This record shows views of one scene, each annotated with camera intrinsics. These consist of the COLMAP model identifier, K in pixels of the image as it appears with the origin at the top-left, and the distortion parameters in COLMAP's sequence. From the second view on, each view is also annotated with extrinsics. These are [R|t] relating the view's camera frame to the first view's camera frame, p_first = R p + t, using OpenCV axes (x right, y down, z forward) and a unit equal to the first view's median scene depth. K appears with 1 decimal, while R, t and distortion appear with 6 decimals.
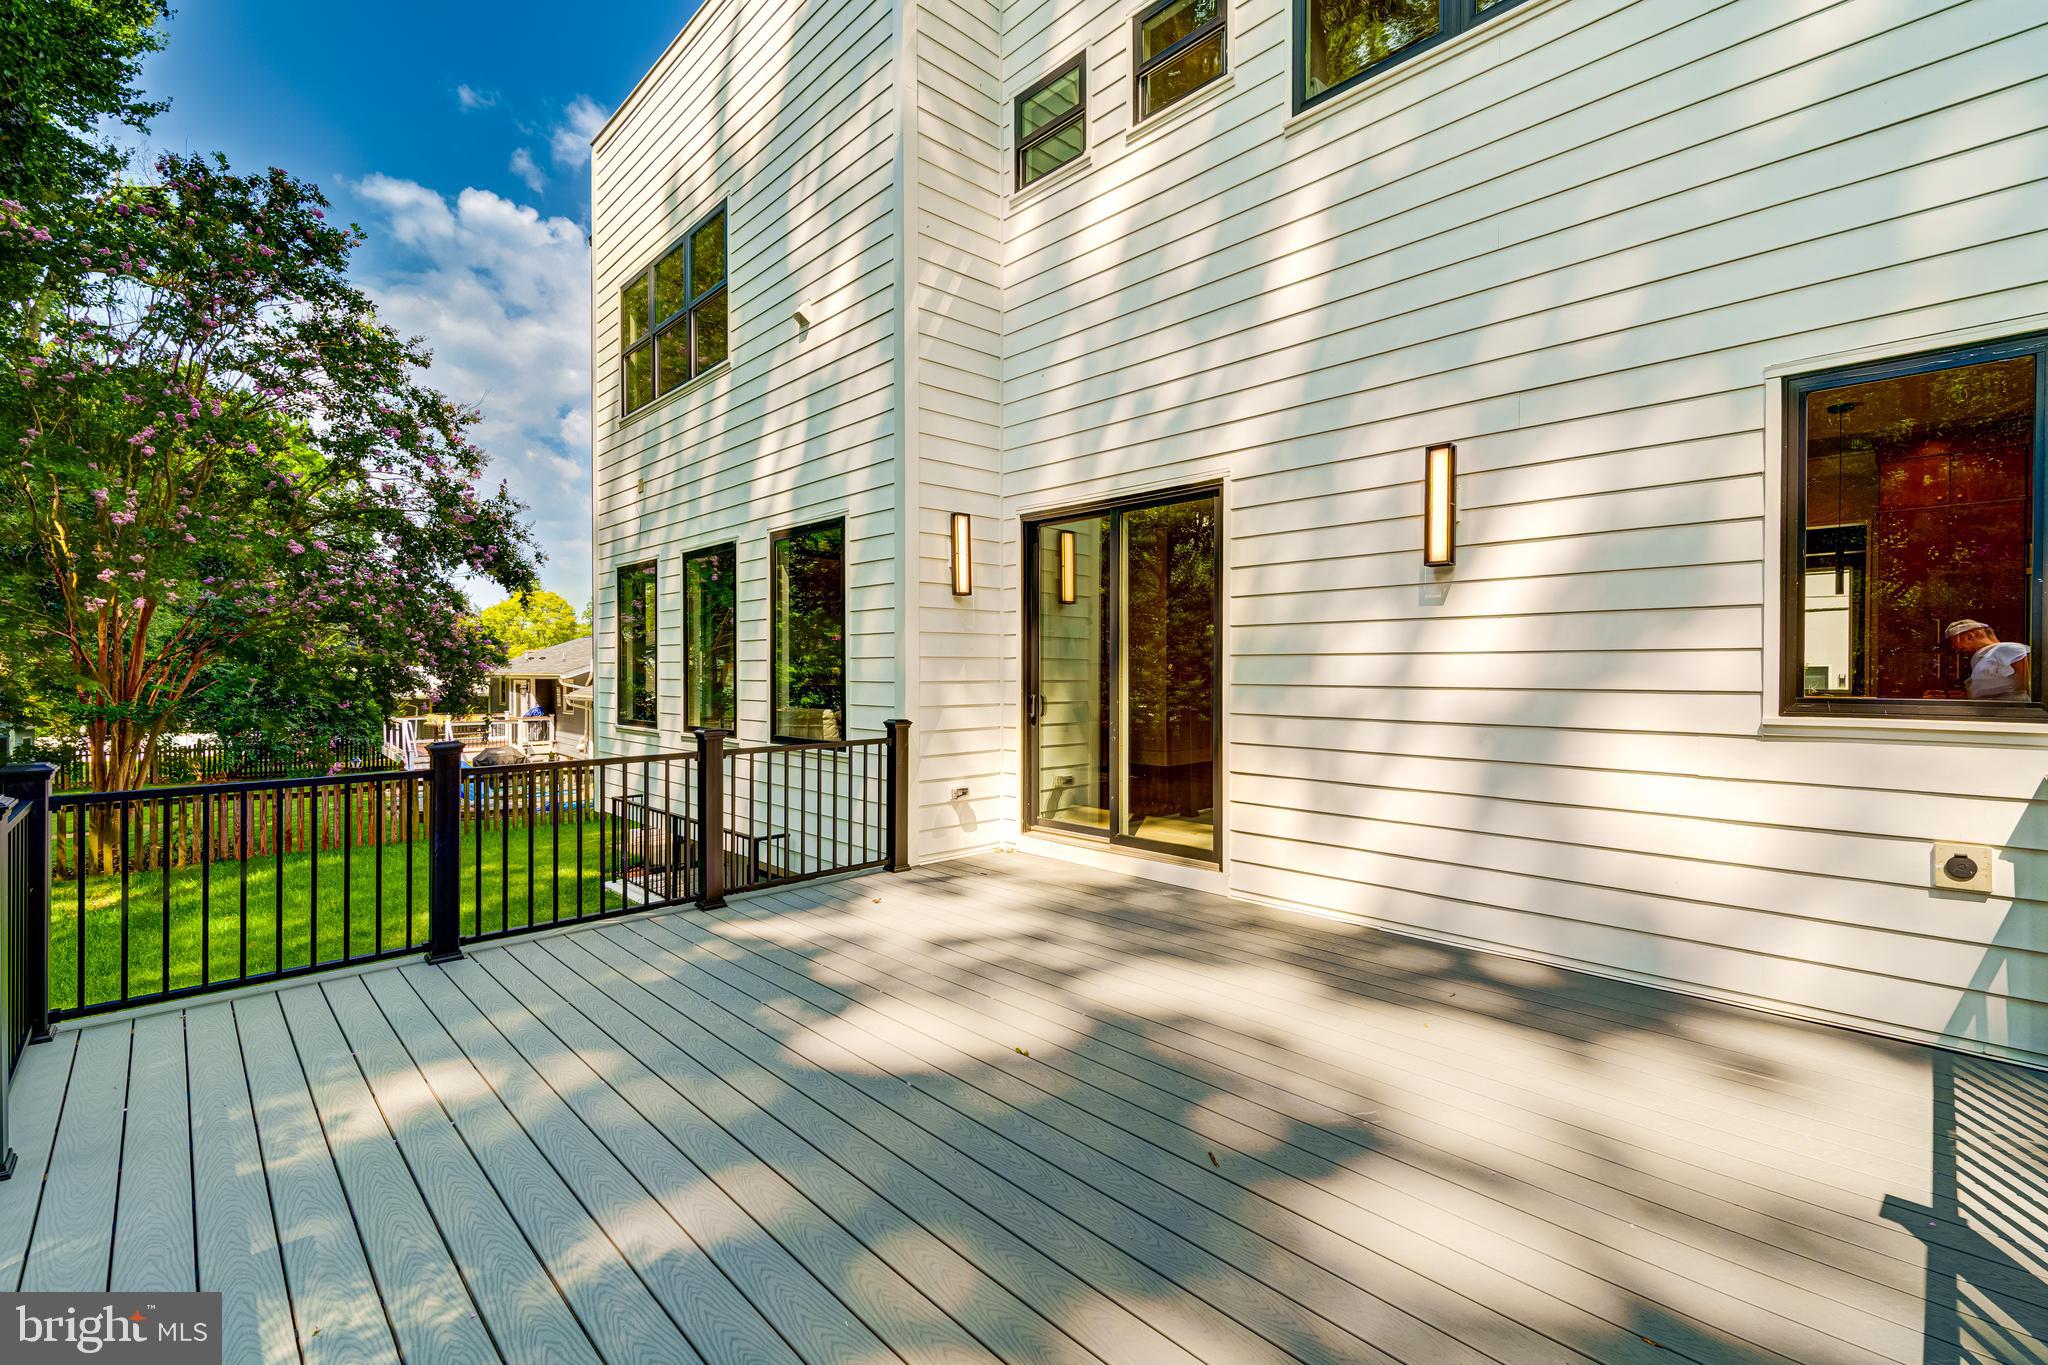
lens RADIAL K [[905.6, 0, 1024.0], [0, 905.6, 675.8], [0, 0, 1]] dist [0.011910, -0.000041]
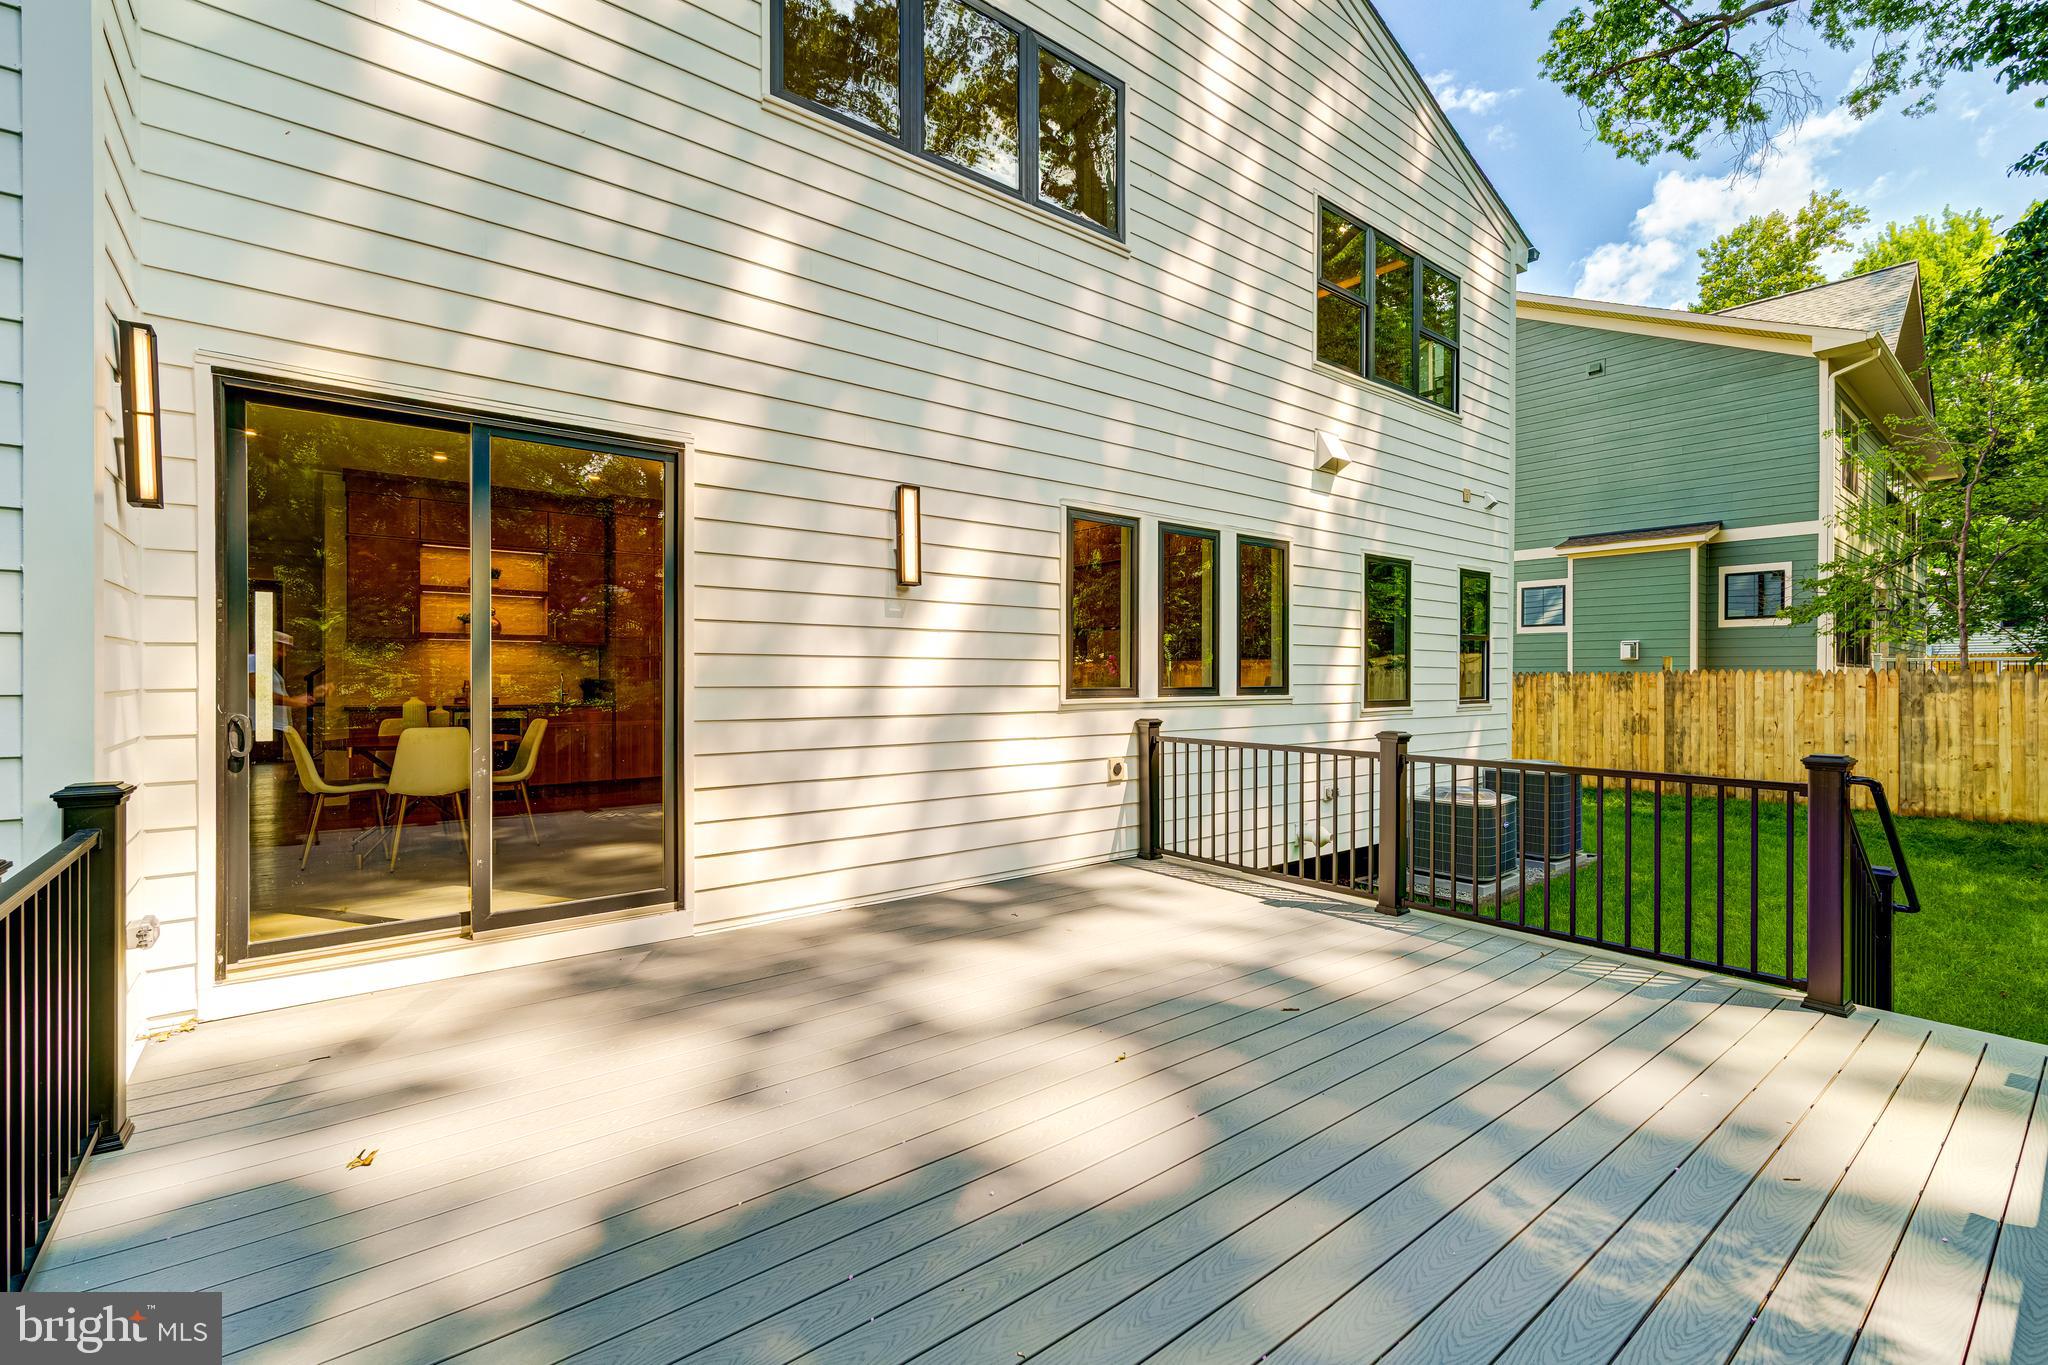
lens RADIAL K [[905.6, 0, 1029.8], [0, 905.6, 672.8], [0, 0, 1]] dist [0.011910, -0.000041]
pose [[0.074330, 0.001838, 0.997232, -0.761287], [0.003616, 0.999991, -0.002112, -0.002269], [-0.997227, 0.003763, 0.074323, 0.786149]]
